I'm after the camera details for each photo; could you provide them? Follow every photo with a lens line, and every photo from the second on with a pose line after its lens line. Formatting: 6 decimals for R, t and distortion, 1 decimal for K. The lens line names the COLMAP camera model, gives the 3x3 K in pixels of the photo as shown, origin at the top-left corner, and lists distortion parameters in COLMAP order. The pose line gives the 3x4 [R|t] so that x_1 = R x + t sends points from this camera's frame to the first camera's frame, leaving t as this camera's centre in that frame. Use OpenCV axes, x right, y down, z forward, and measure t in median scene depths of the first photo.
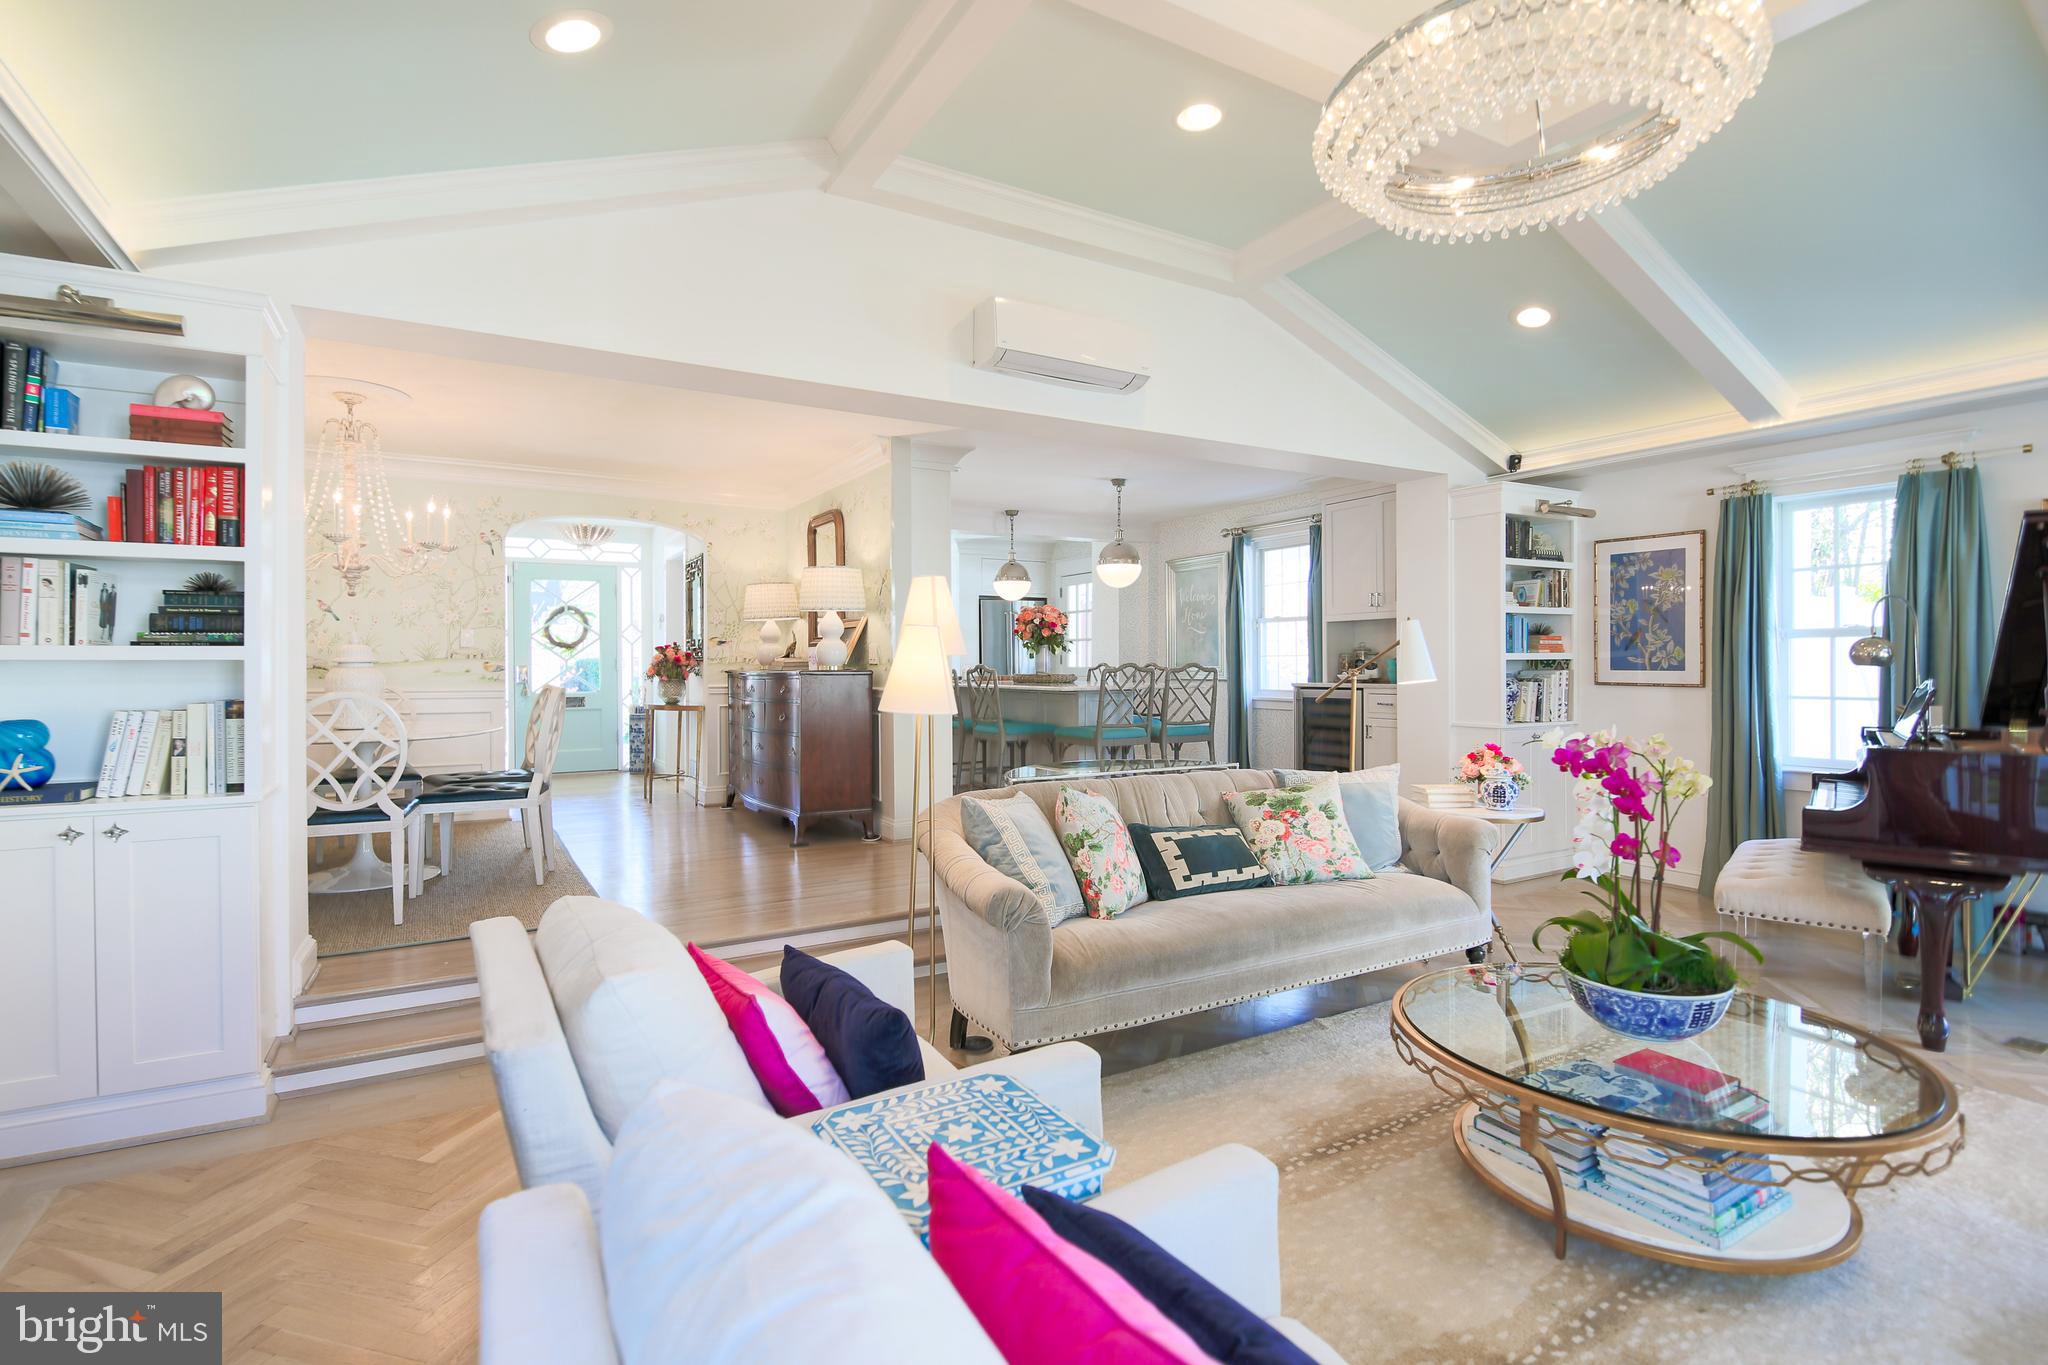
lens RADIAL K [[941.9, 0, 998.4], [0, 941.9, 673.2], [0, 0, 1]] dist [-0.002365, -0.003248]
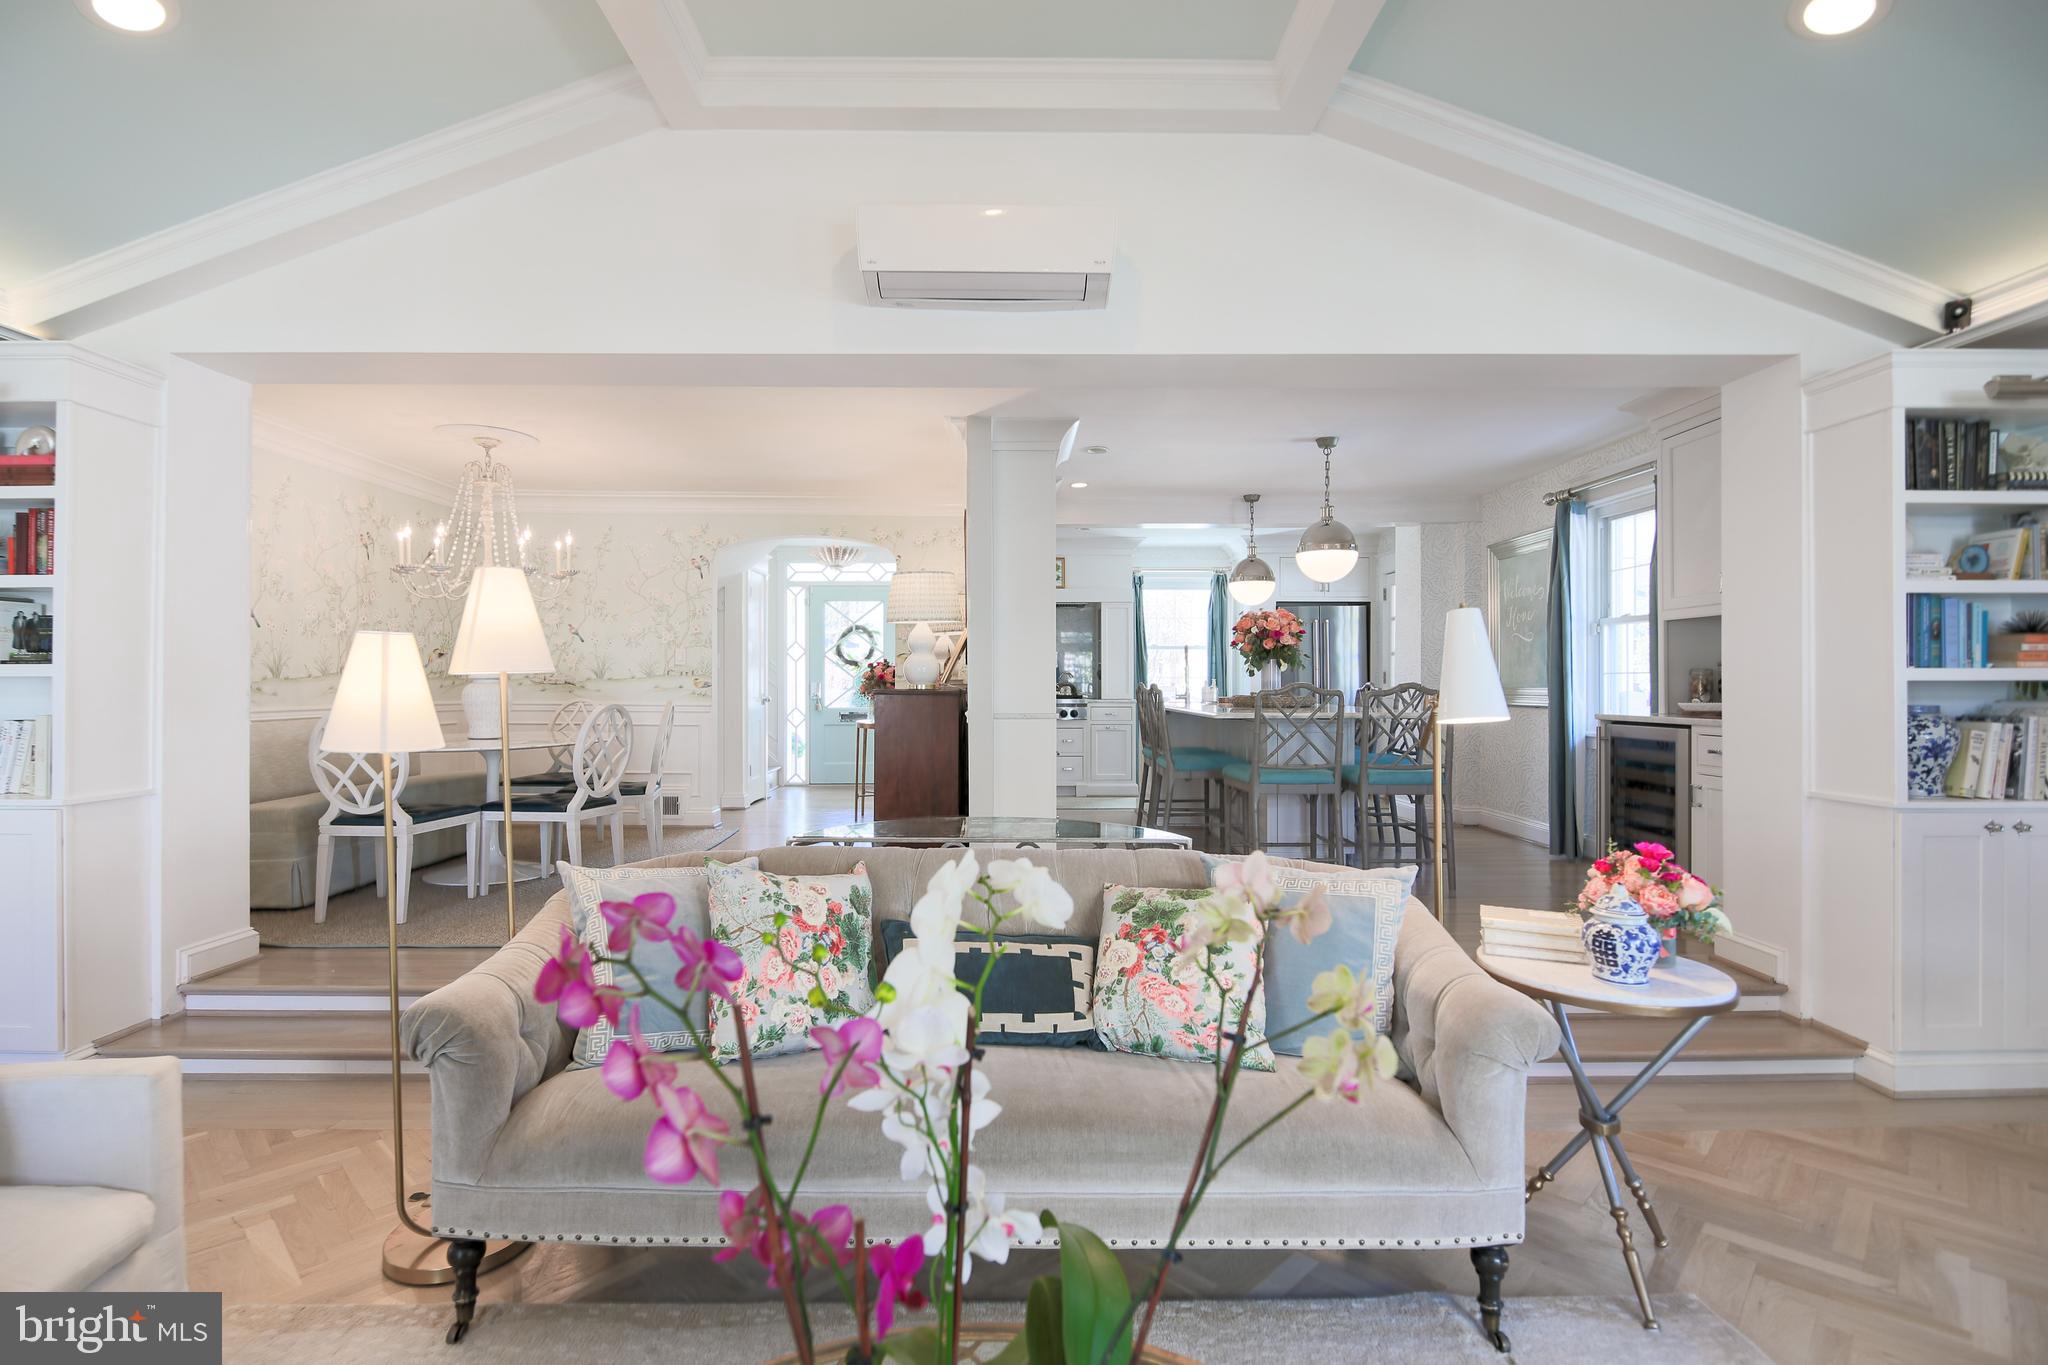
lens RADIAL K [[941.9, 0, 1003.6], [0, 941.9, 684.2], [0, 0, 1]] dist [-0.002365, -0.003248]
pose [[0.875338, 0.005830, -0.483477, 0.330217], [-0.008995, 0.999951, -0.004227, -0.005167], [0.483428, 0.008049, 0.875347, 0.270039]]
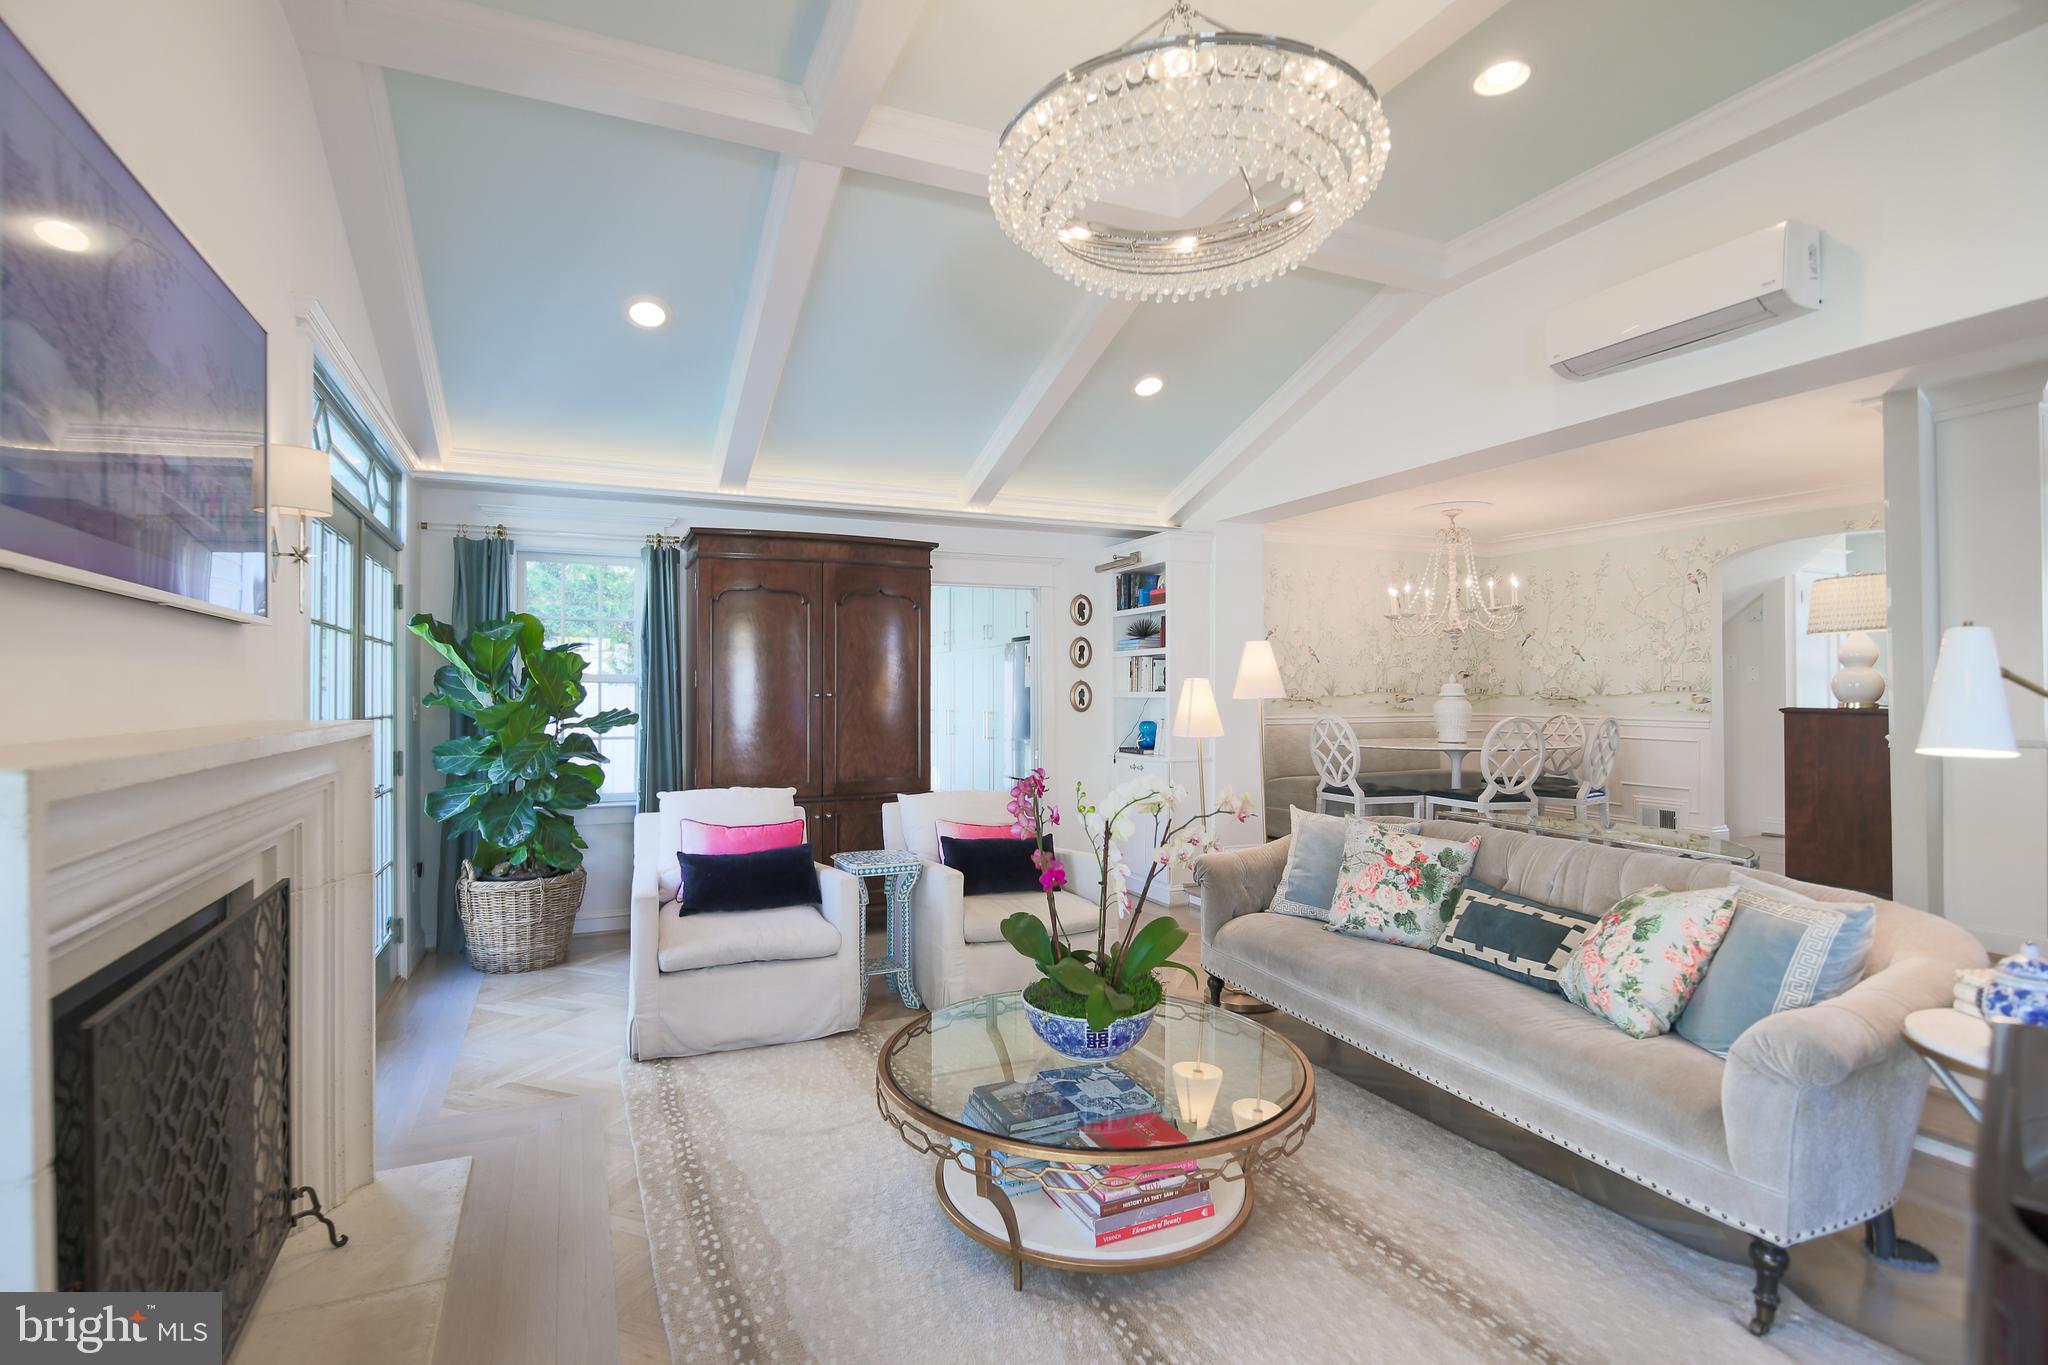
lens RADIAL K [[941.9, 0, 1007.2], [0, 941.9, 684.2], [0, 0, 1]] dist [-0.002365, -0.003248]
pose [[-0.091641, -0.005846, -0.995775, 0.684583], [-0.008364, 0.999952, -0.005100, -0.014010], [0.995757, 0.007861, -0.091686, 0.384412]]
